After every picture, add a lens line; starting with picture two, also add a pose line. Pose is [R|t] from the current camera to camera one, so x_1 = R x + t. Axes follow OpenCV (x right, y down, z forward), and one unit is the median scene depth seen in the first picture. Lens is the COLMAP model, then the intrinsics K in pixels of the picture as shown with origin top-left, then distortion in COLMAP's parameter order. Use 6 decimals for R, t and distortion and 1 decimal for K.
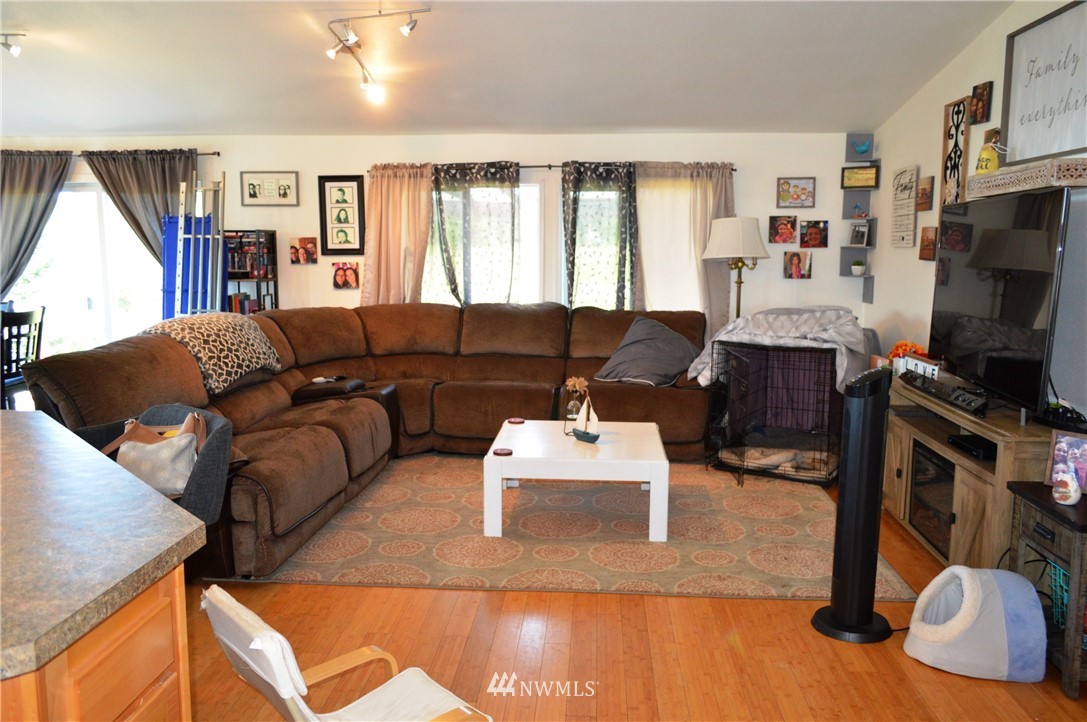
lens RADIAL K [[858.2, 0, 545.7], [0, 858.2, 356.8], [0, 0, 1]] dist [-0.016190, 0.002628]
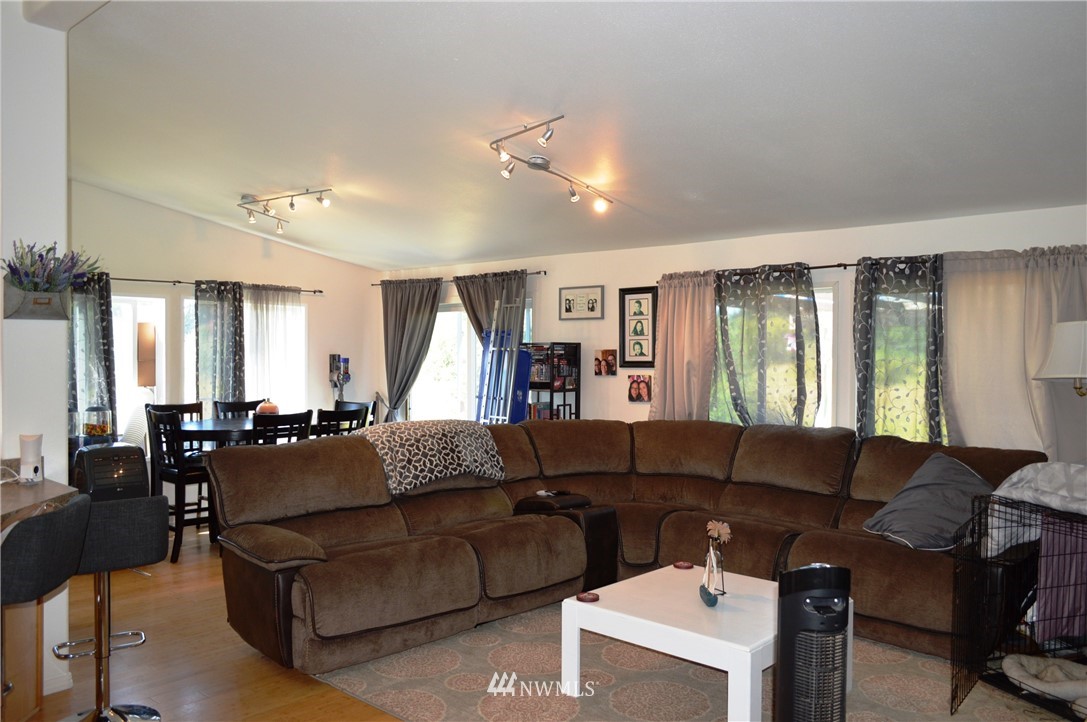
lens RADIAL K [[858.2, 0, 545.7], [0, 858.2, 356.8], [0, 0, 1]] dist [-0.016190, 0.002628]
pose [[0.774375, 0.004696, -0.632709, 0.304094], [-0.085311, 0.991616, -0.097053, -0.027473], [0.626949, 0.129132, 0.768284, 0.184560]]
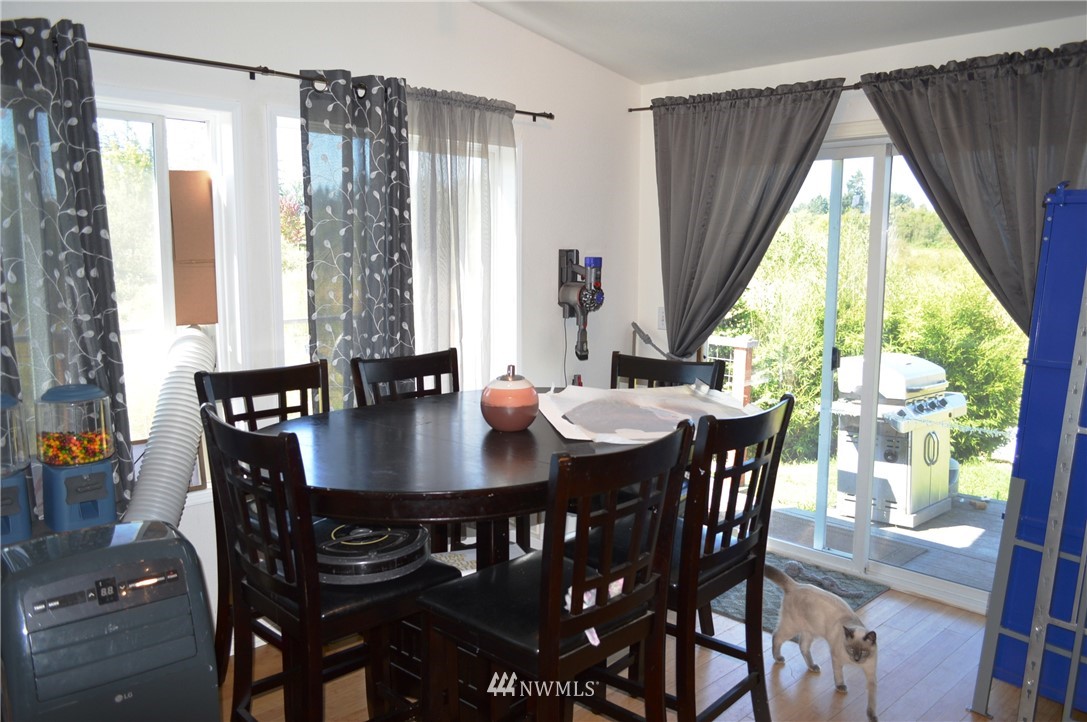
lens RADIAL K [[858.2, 0, 545.7], [0, 858.2, 356.8], [0, 0, 1]] dist [-0.016190, 0.002628]
pose [[0.740361, 0.090499, -0.666089, -0.322185], [-0.093874, 0.995106, 0.030859, -0.066805], [0.665622, 0.039681, 0.745233, 0.485387]]
